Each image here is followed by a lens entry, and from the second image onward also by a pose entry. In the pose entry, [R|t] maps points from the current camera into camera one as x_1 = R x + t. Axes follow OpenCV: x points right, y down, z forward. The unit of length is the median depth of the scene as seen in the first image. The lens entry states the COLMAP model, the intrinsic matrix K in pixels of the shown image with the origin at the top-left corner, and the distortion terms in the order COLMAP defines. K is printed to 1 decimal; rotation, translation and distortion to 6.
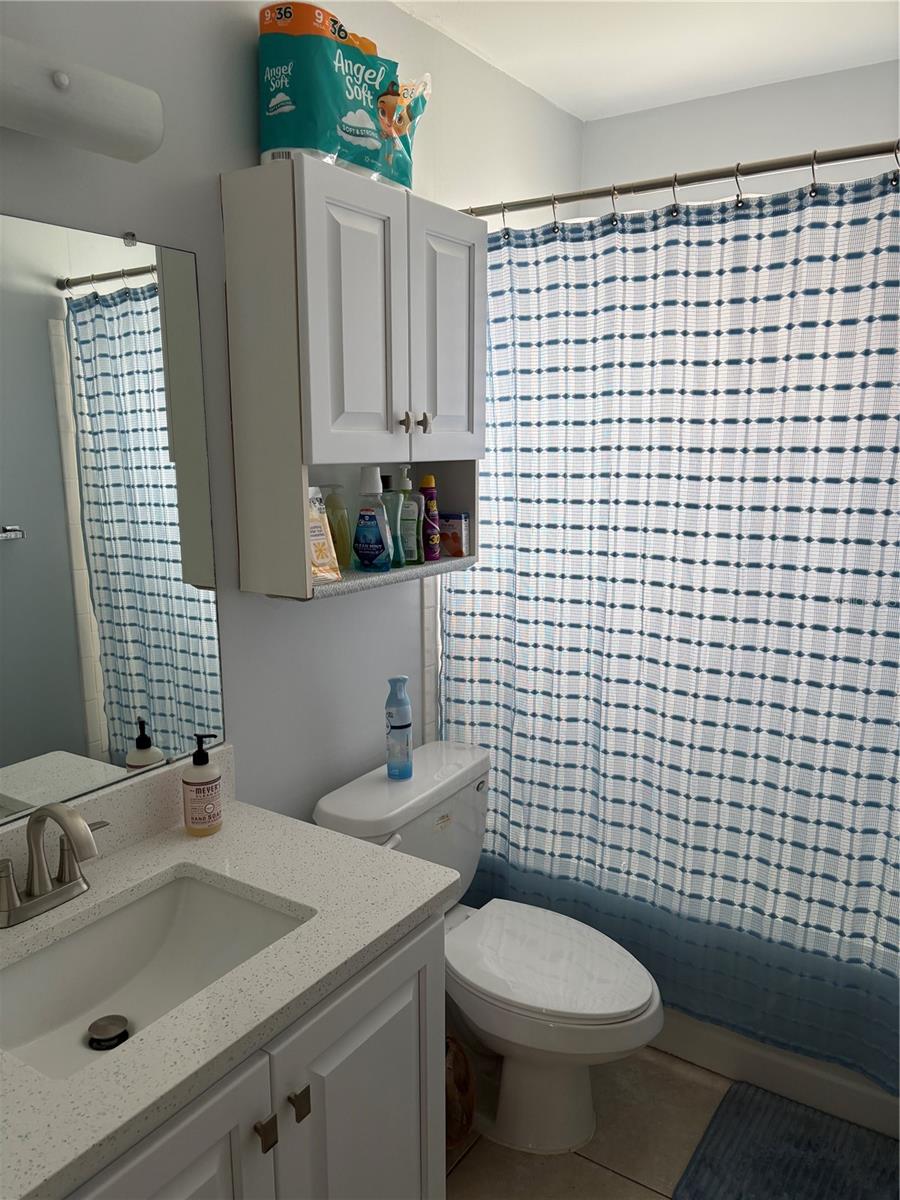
lens RADIAL K [[910.1, 0, 451.2], [0, 910.1, 608.6], [0, 0, 1]] dist [0.043650, -0.034561]
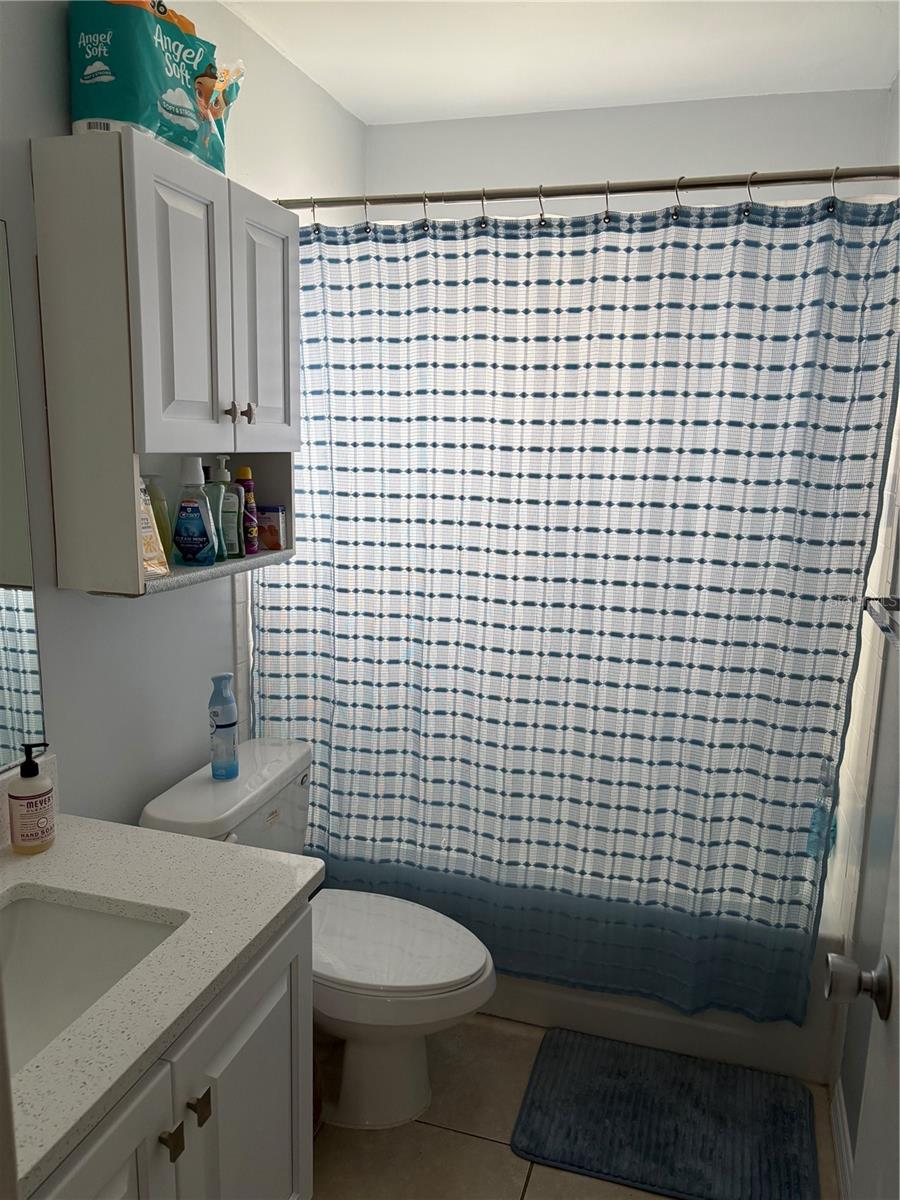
lens RADIAL K [[906.8, 0, 450.1], [0, 906.8, 609.8], [0, 0, 1]] dist [0.058204, -0.083704]
pose [[0.956916, -0.030412, 0.288768, -0.109787], [0.029626, 0.999536, 0.007095, 0.007291], [-0.288850, 0.001766, 0.957373, -0.004542]]
